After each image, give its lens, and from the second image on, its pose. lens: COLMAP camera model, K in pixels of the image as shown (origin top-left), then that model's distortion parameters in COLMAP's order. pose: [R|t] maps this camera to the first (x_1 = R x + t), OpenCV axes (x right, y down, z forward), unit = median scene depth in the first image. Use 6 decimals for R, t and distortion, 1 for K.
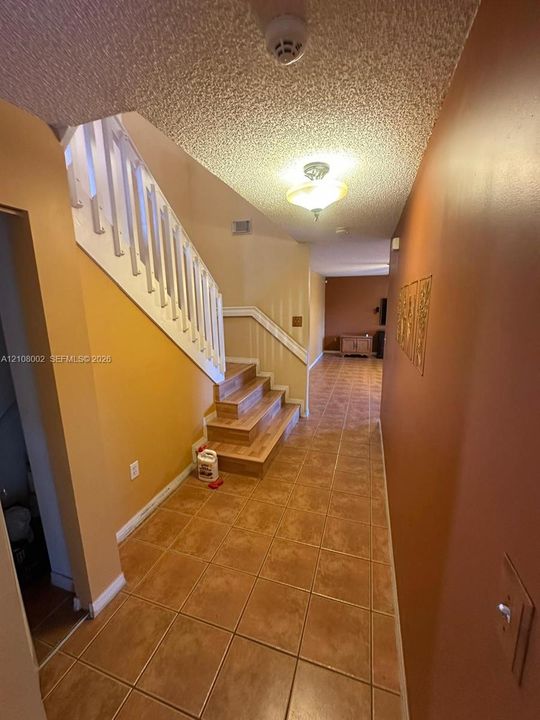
lens RADIAL K [[292.0, 0, 270.0], [0, 292.0, 360.0], [0, 0, 1]] dist [-0.014019, 0.000525]
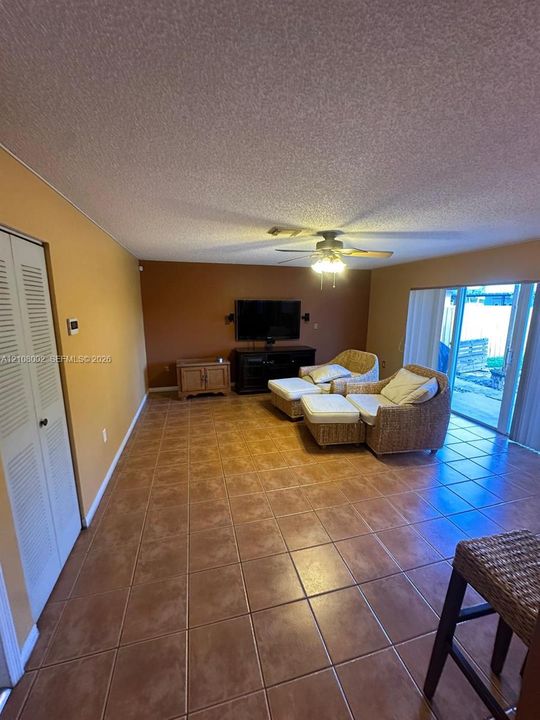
lens RADIAL K [[292.0, 0, 270.0], [0, 292.0, 360.0], [0, 0, 1]] dist [-0.014019, 0.000525]
pose [[0.836696, -0.090417, 0.540153, 0.085981], [0.091721, 0.995482, 0.024559, -0.087654], [-0.539933, 0.028995, 0.841208, 0.418353]]
